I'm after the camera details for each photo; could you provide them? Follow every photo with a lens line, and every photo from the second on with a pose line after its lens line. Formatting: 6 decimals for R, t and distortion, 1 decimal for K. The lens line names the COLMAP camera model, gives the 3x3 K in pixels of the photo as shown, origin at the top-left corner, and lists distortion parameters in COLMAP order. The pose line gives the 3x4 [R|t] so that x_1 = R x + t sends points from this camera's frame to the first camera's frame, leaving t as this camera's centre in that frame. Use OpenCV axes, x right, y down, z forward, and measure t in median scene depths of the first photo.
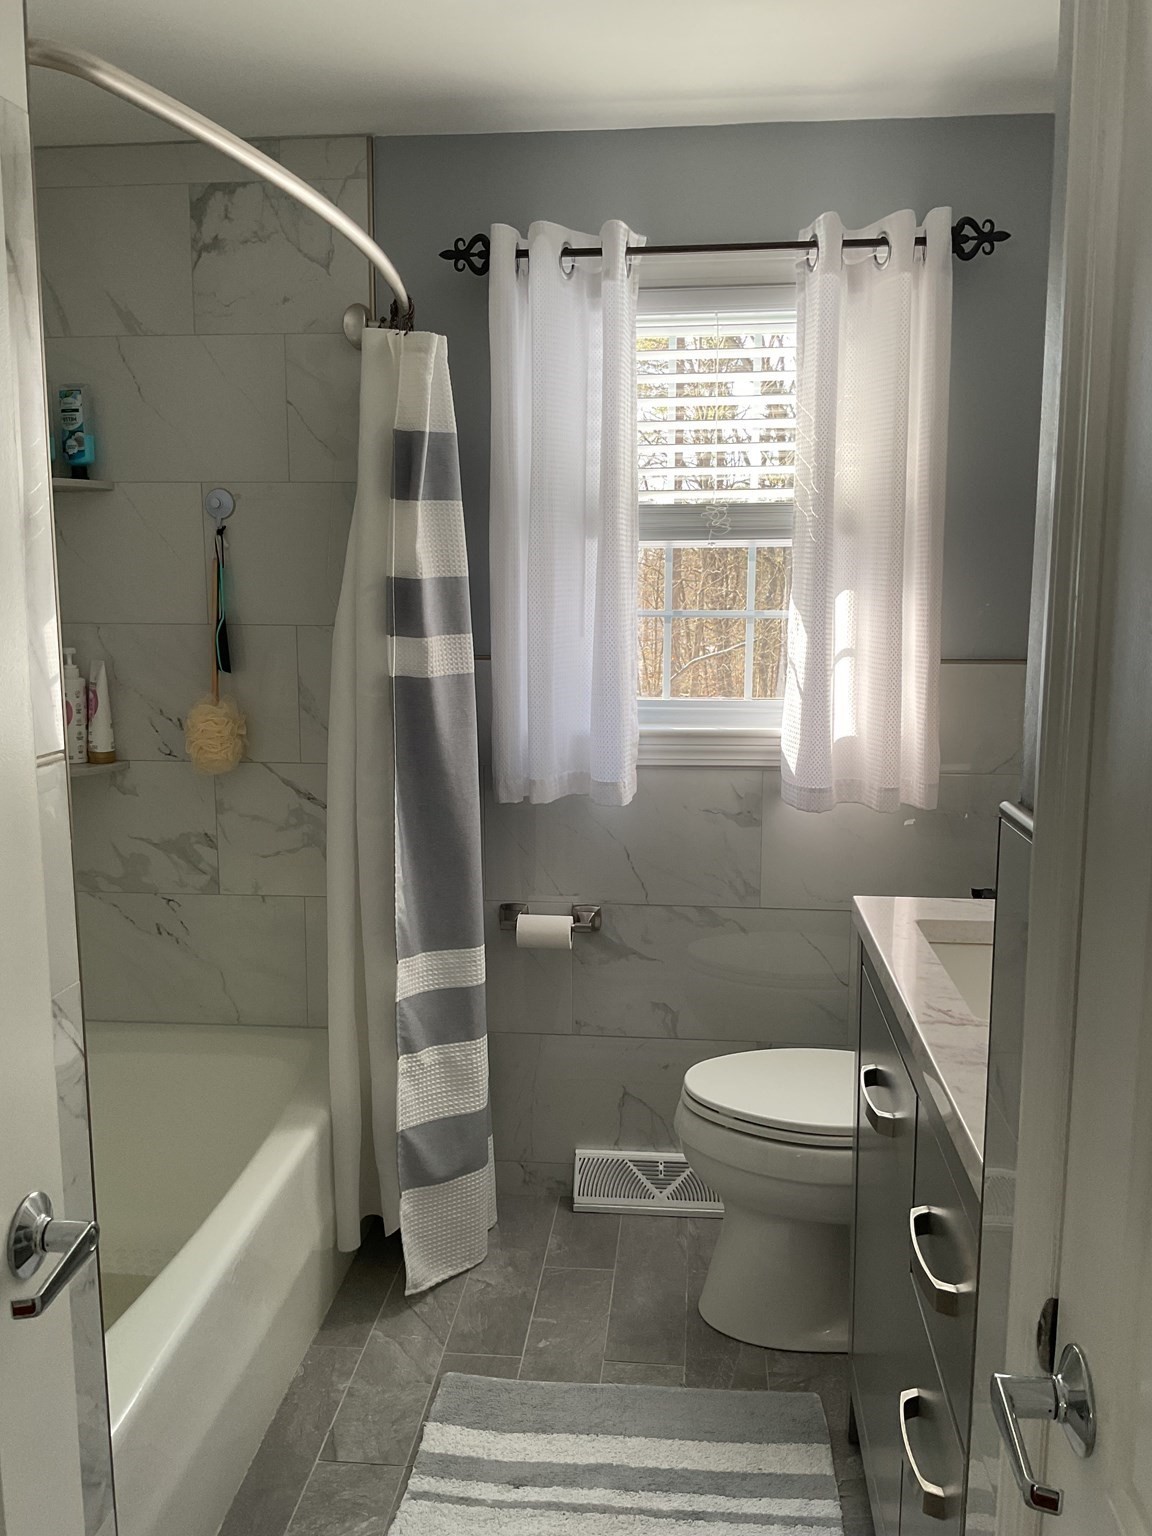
lens RADIAL K [[1283.3, 0, 576.8], [0, 1283.3, 769.9], [0, 0, 1]] dist [0.036333, -0.085799]
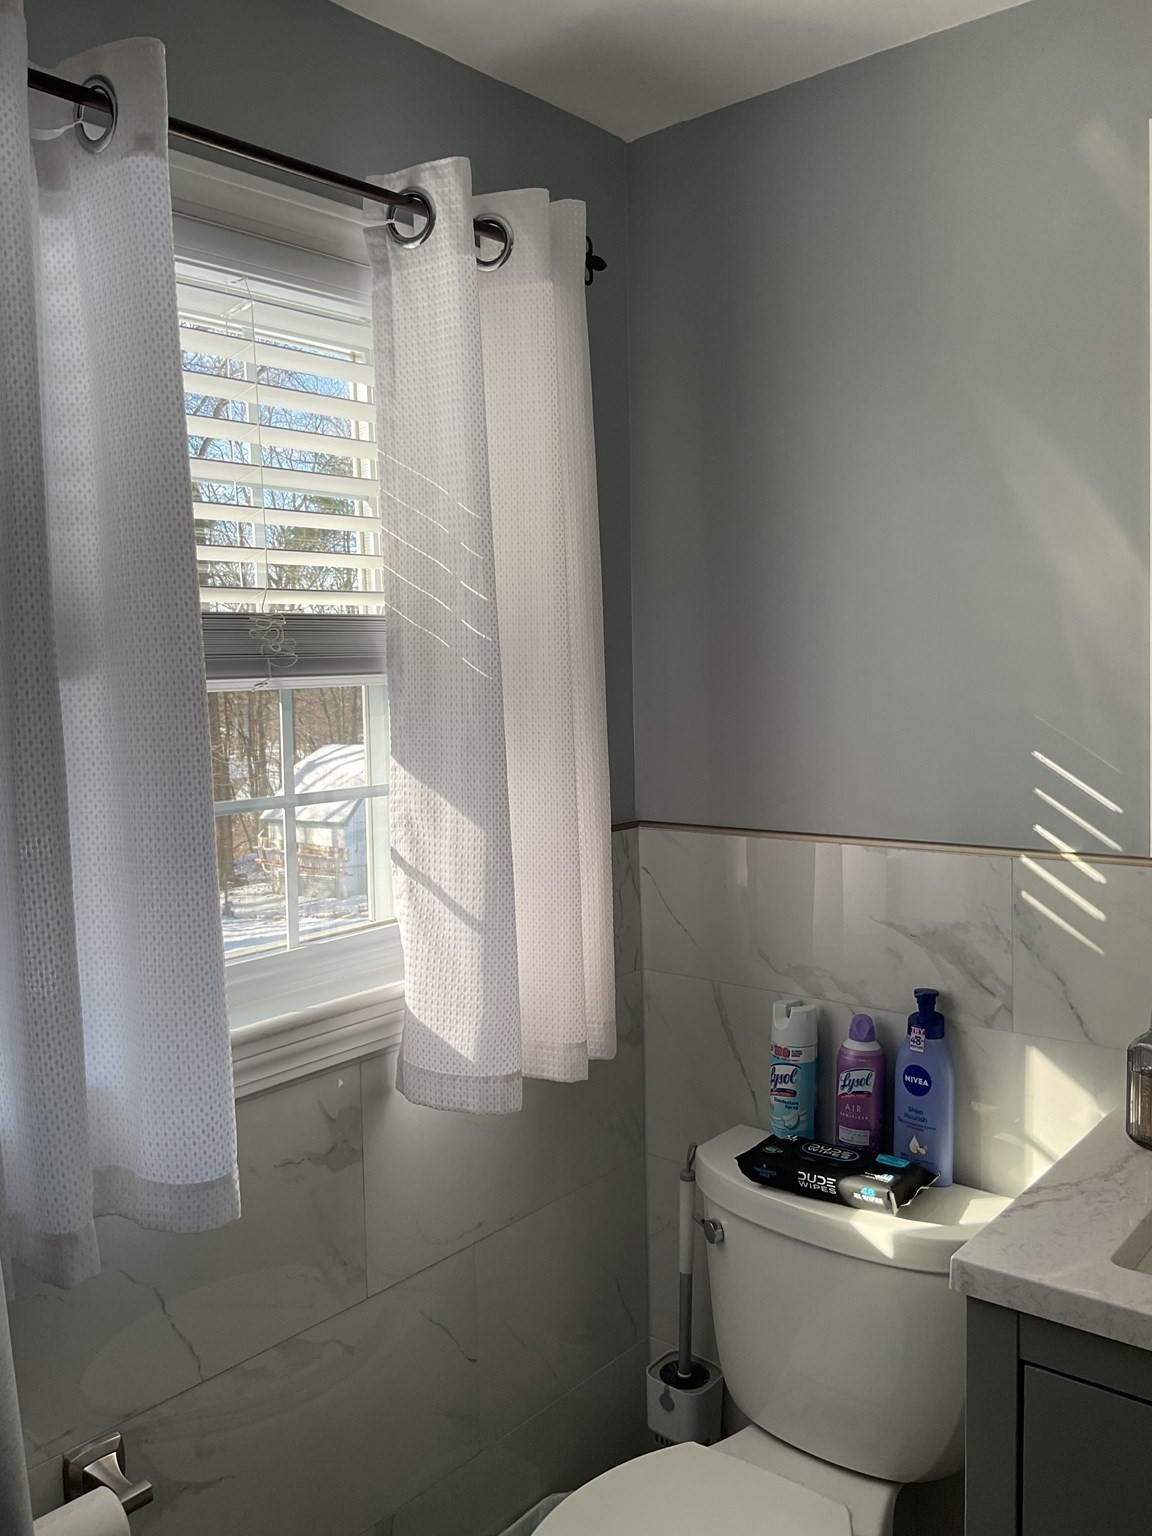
lens RADIAL K [[1283.3, 0, 578.7], [0, 1283.3, 754.6], [0, 0, 1]] dist [0.036333, -0.085799]
pose [[0.537167, -0.067309, 0.840786, -0.302475], [0.144947, 0.989349, -0.013403, -0.123725], [-0.830928, 0.129069, 0.541202, 0.614825]]
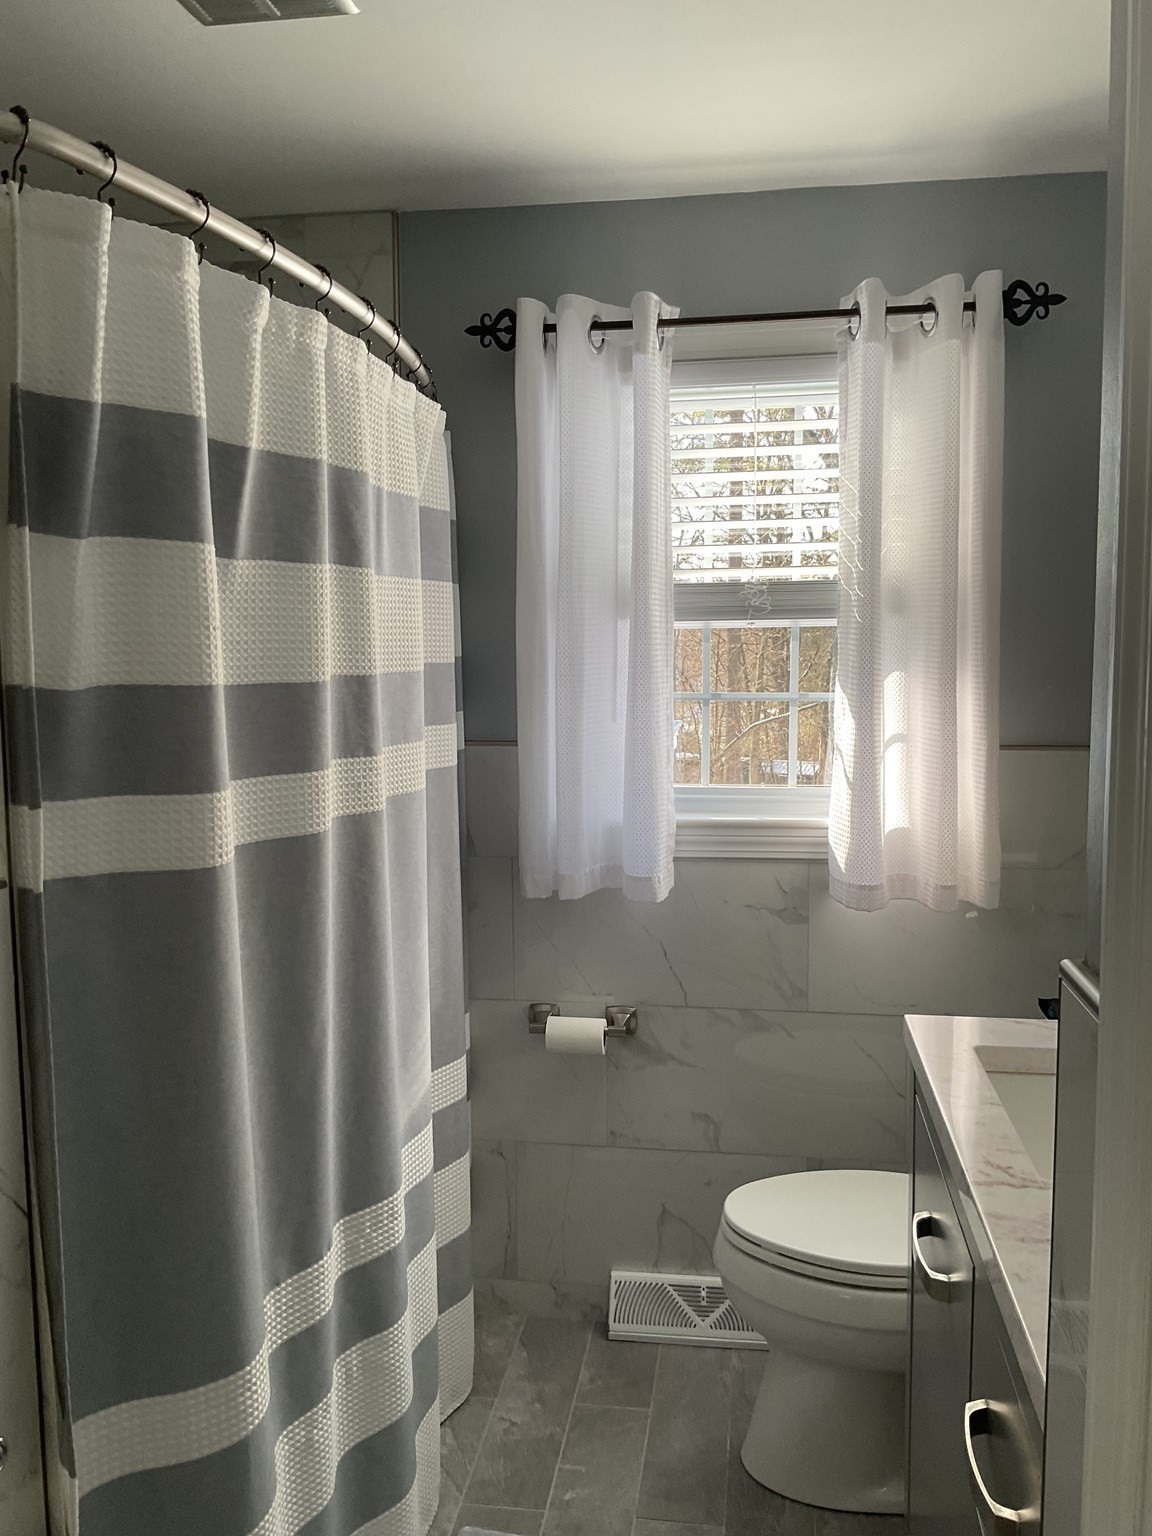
lens RADIAL K [[1283.3, 0, 575.0], [0, 1283.3, 758.6], [0, 0, 1]] dist [0.036333, -0.085799]
pose [[0.998728, -0.002621, -0.050364, 0.023590], [0.000034, 0.998683, -0.051297, -0.029621], [0.050432, 0.051230, 0.997413, 0.057382]]
